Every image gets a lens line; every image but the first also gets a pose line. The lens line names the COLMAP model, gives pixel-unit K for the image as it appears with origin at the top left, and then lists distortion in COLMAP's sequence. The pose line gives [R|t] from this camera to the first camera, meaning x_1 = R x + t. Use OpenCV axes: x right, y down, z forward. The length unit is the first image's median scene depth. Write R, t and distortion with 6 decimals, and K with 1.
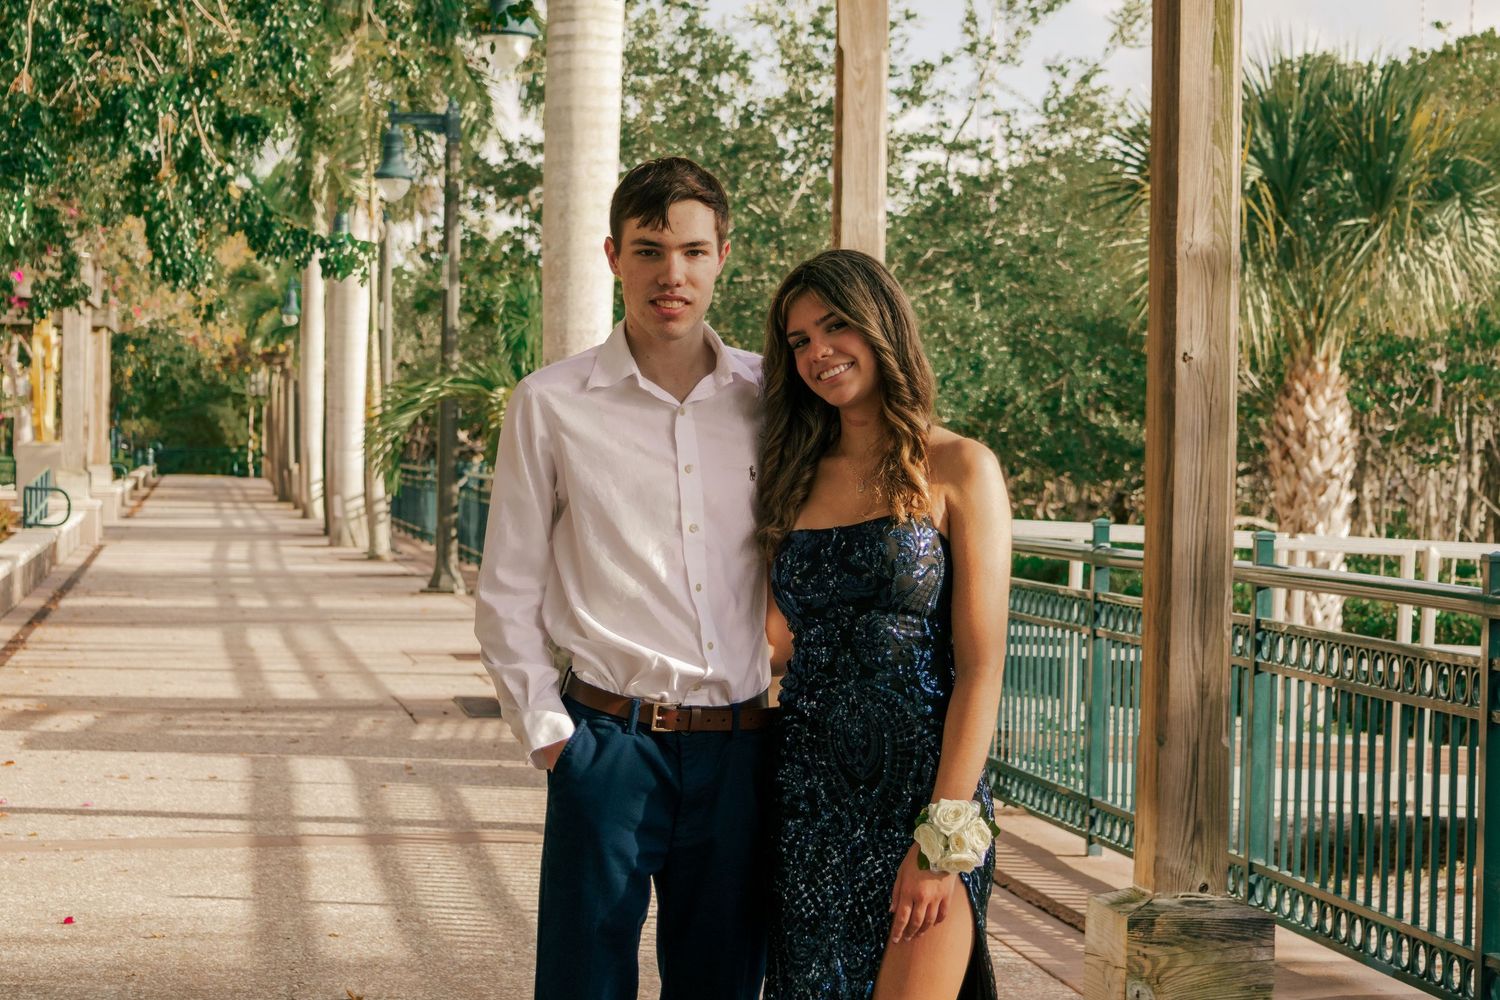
lens RADIAL K [[3481.9, 0, 767.7], [0, 3481.9, 519.1], [0, 0, 1]] dist [0.013330, -0.127878]
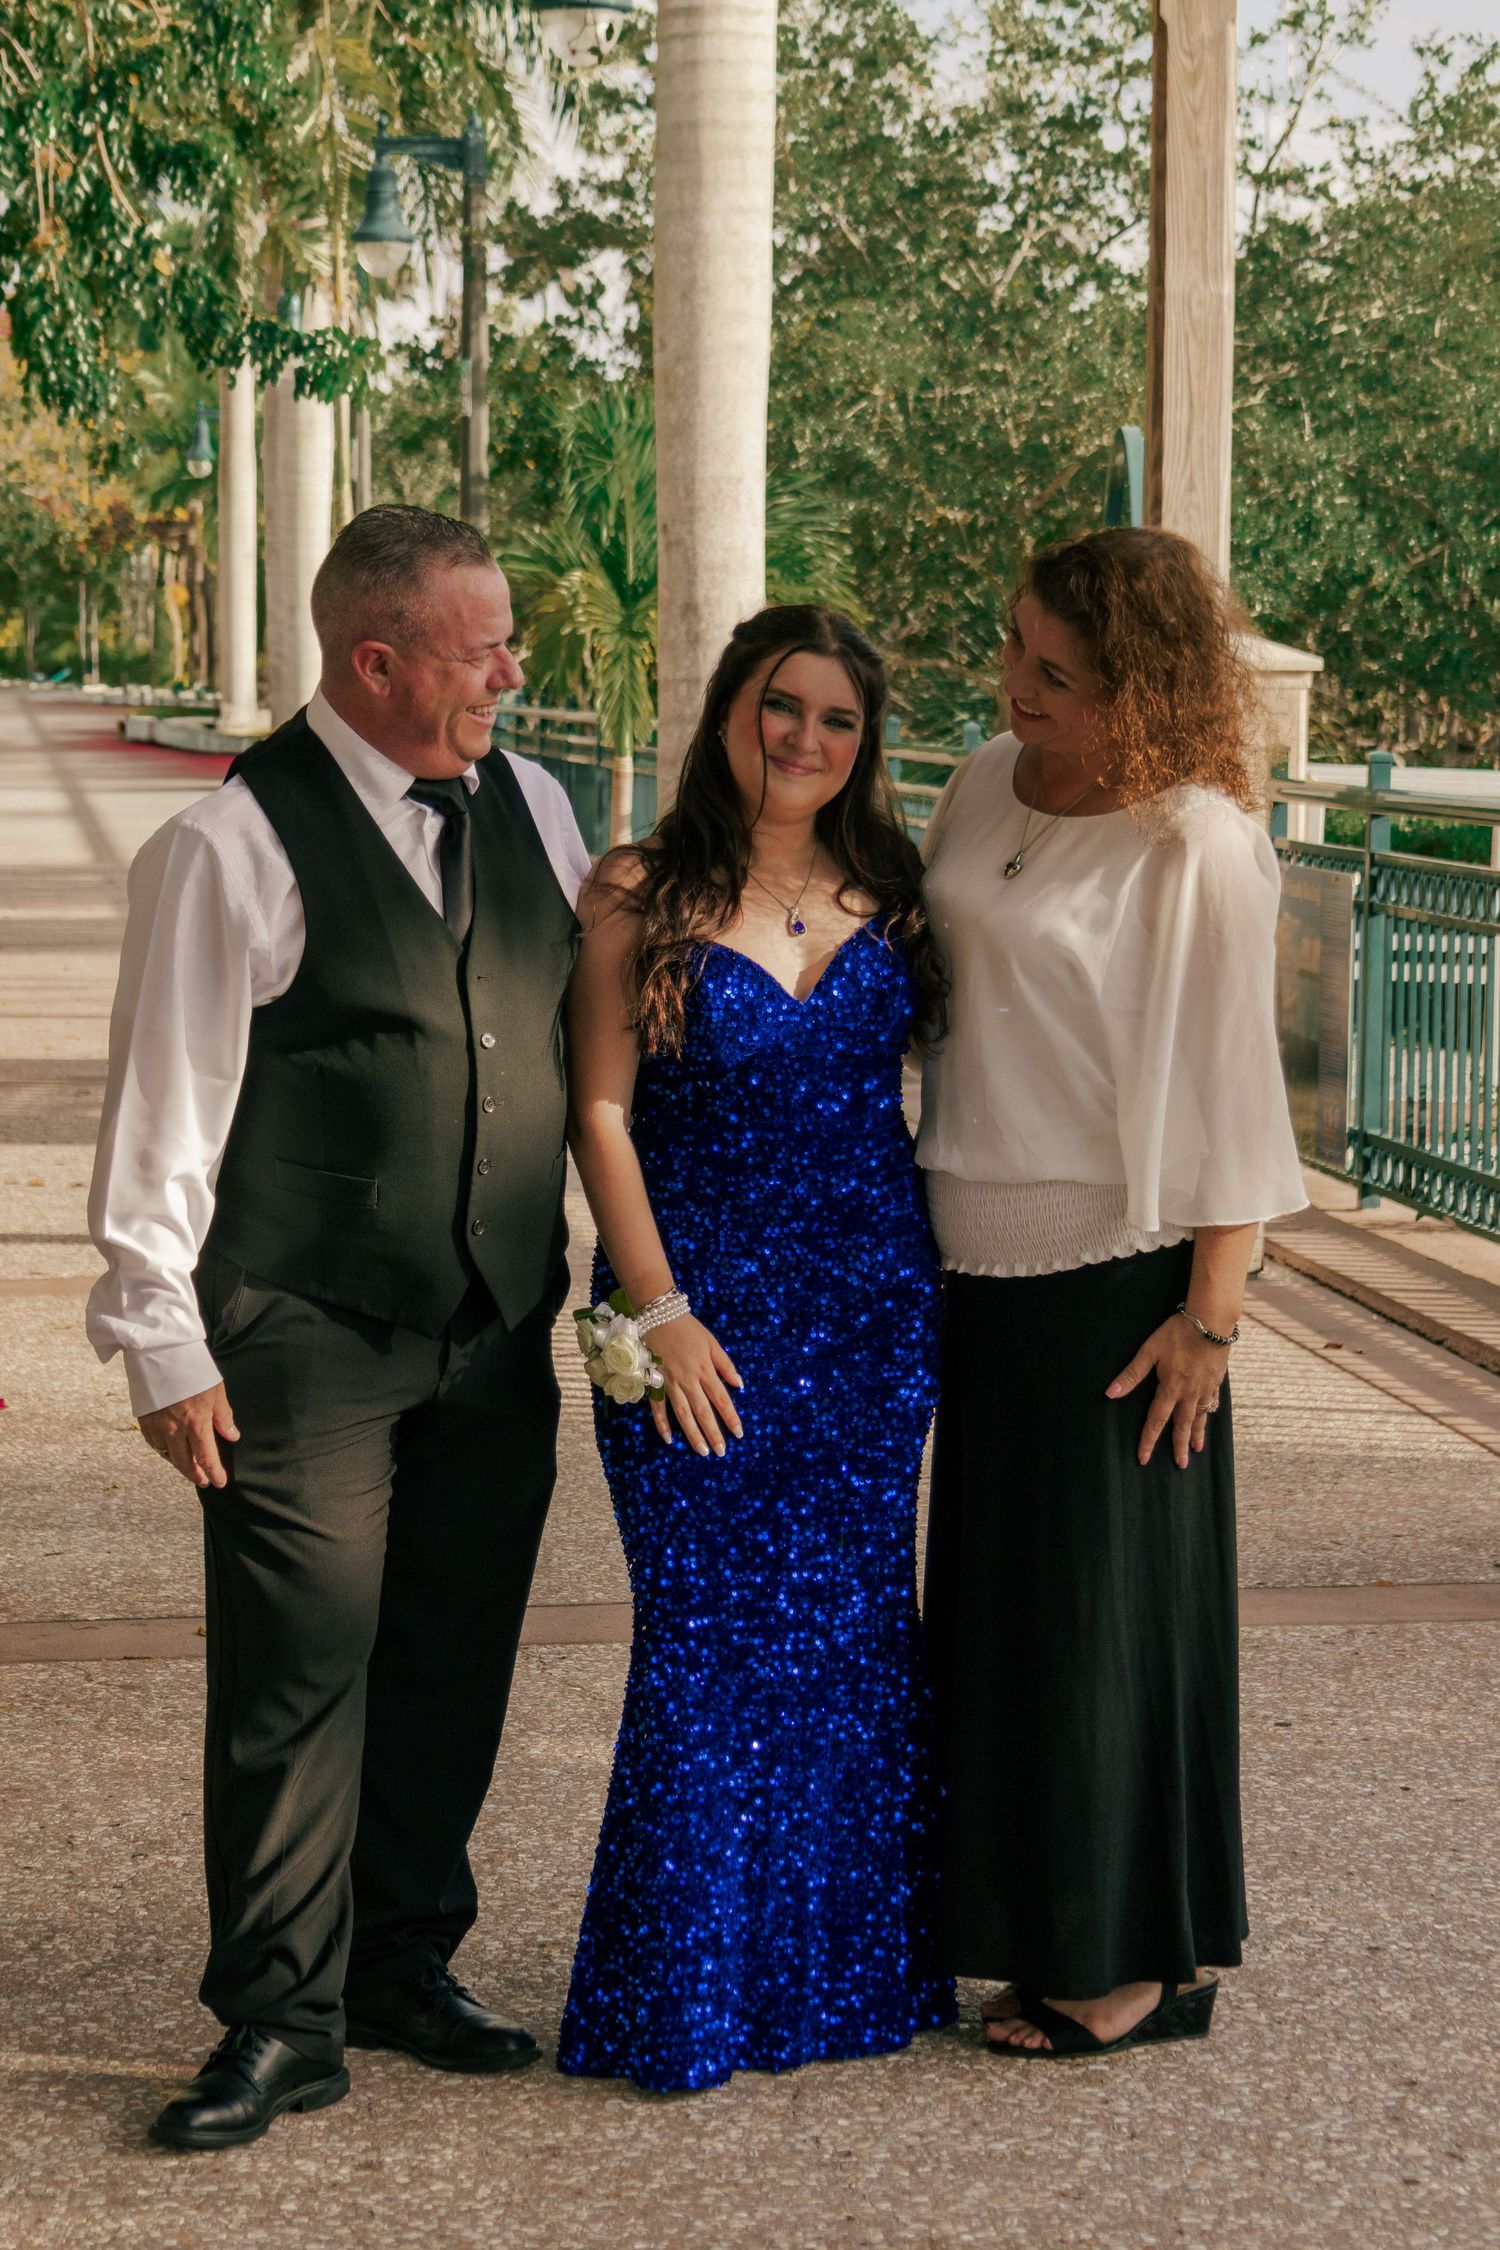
lens RADIAL K [[5449.5, 0, 711.7], [0, 5449.5, 1131.0], [0, 0, 1]] dist [-0.010078, 0.022833]
pose [[0.999304, -0.008048, -0.036414, -0.014796], [0.010398, 0.997844, 0.064809, 0.000338], [0.035814, -0.065143, 0.997233, 0.000545]]
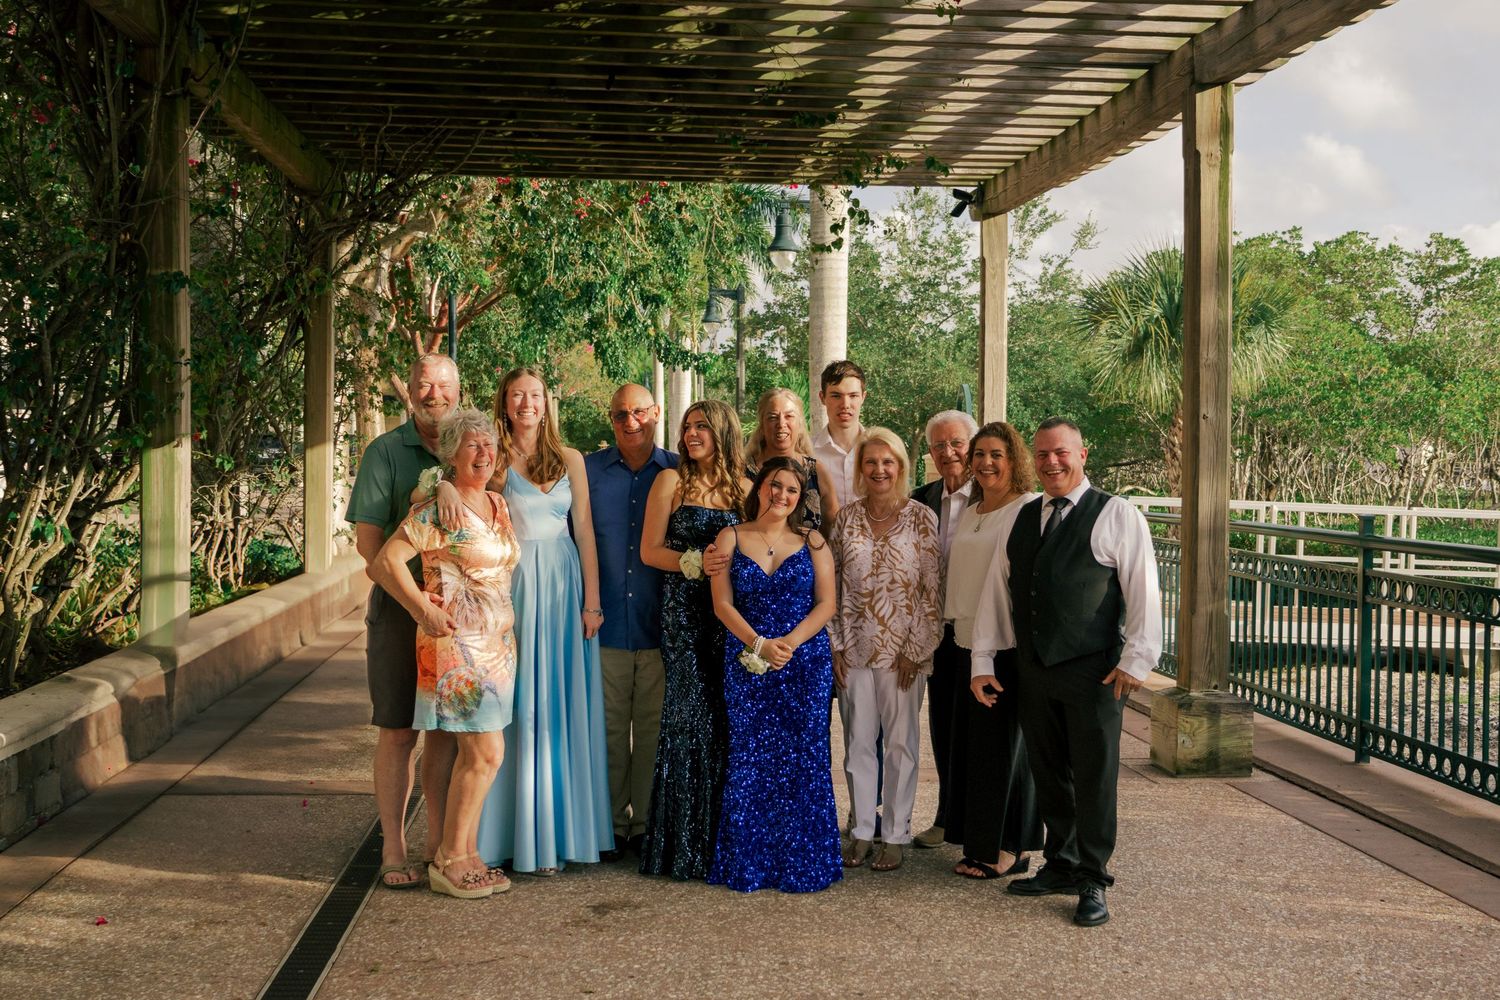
lens RADIAL K [[1745.5, 0, 729.6], [0, 1745.5, 512.1], [0, 0, 1]] dist [0.007686, -0.020138]
pose [[0.997278, -0.010290, -0.073014, -0.029180], [0.011371, 0.999831, 0.014413, -0.003887], [0.072853, -0.015204, 0.997227, -0.000237]]
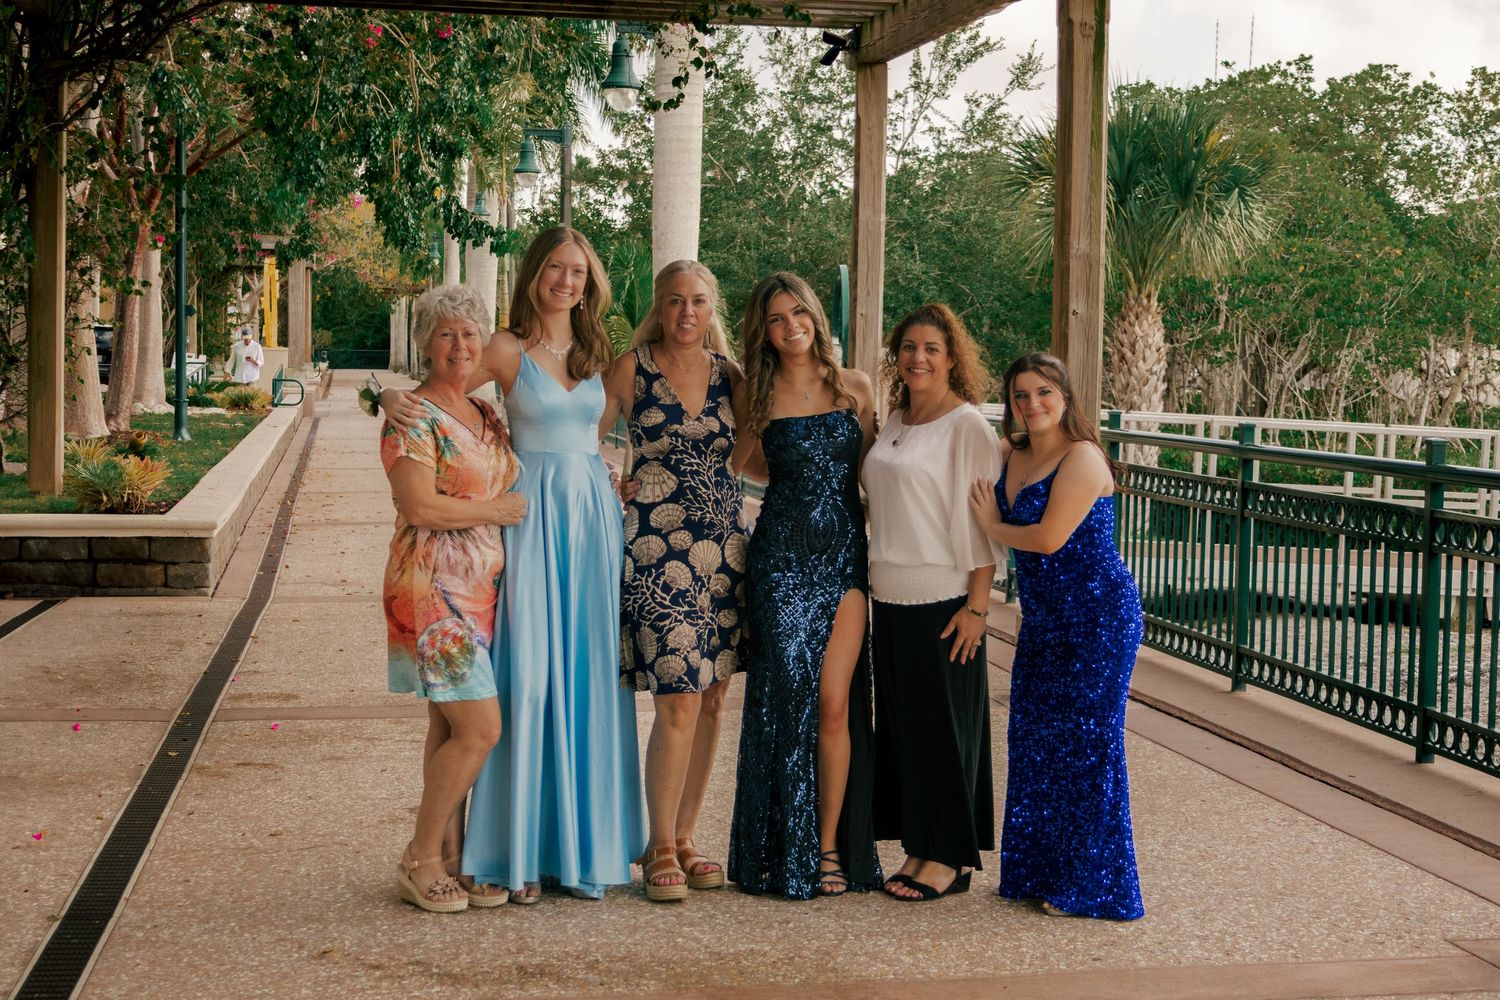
lens RADIAL K [[2545.2, 0, 754.5], [0, 2545.2, 539.6], [0, 0, 1]] dist [-0.006486, 0.239393]
pose [[0.999974, -0.000387, 0.007182, -0.020859], [-0.000010, 0.998473, 0.055235, -0.000882], [-0.007192, -0.055234, 0.998448, -0.120355]]
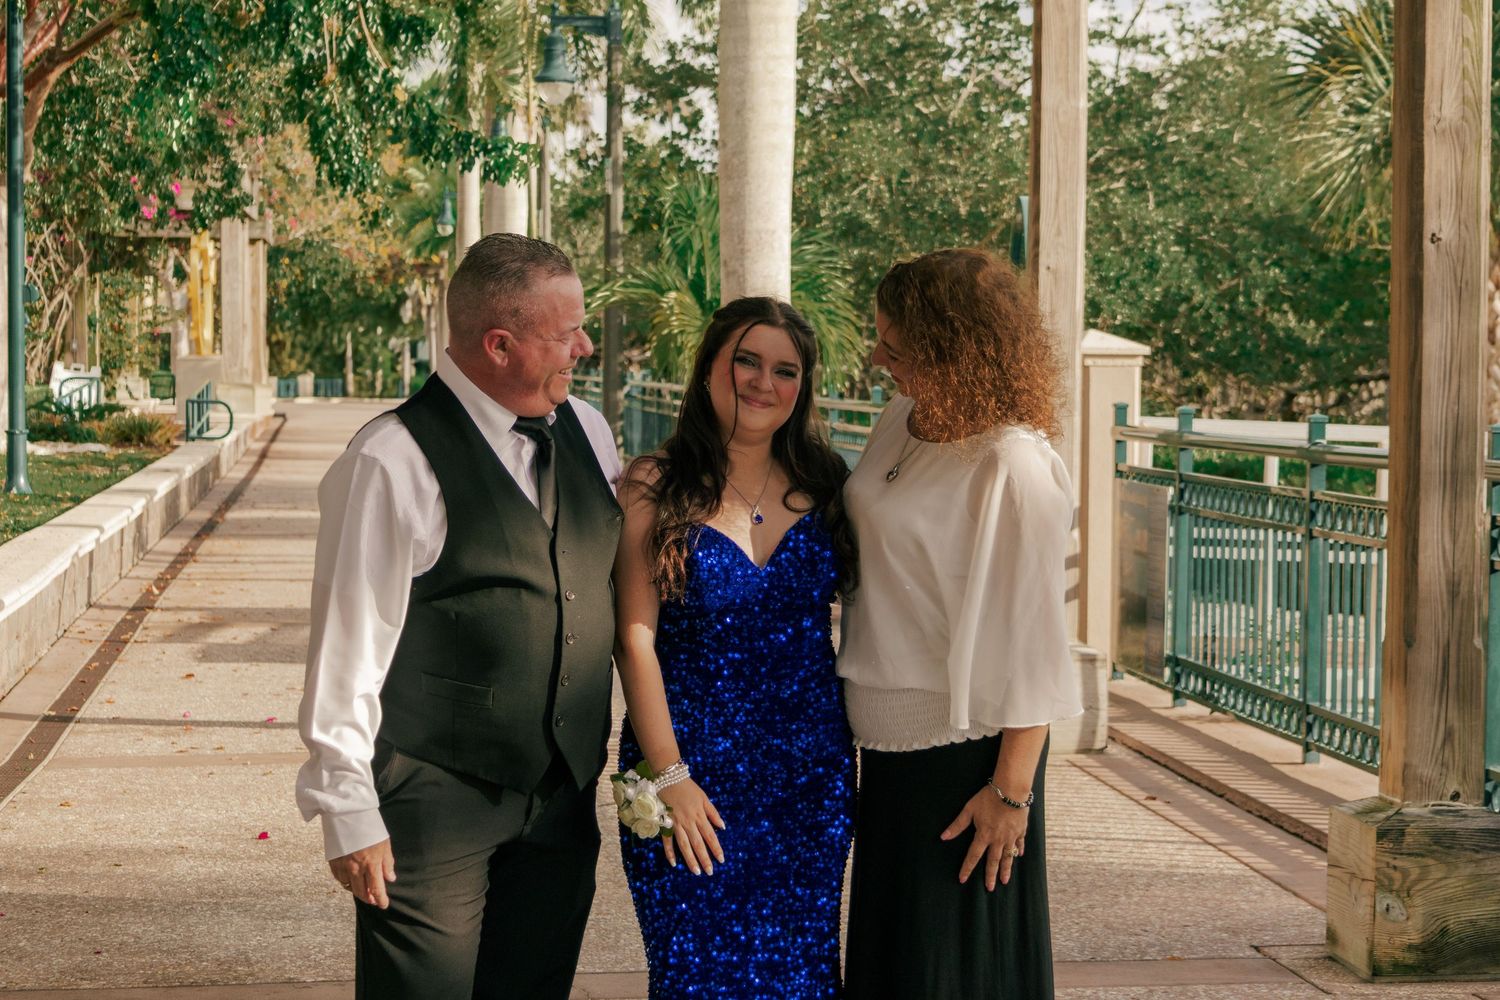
lens RADIAL K [[3481.9, 0, 767.7], [0, 3481.9, 519.1], [0, 0, 1]] dist [0.013330, -0.127878]
pose [[0.999100, -0.008382, -0.041573, -0.008717], [0.009445, 0.999632, 0.025439, 0.001578], [0.041345, -0.025809, 0.998812, 0.016588]]
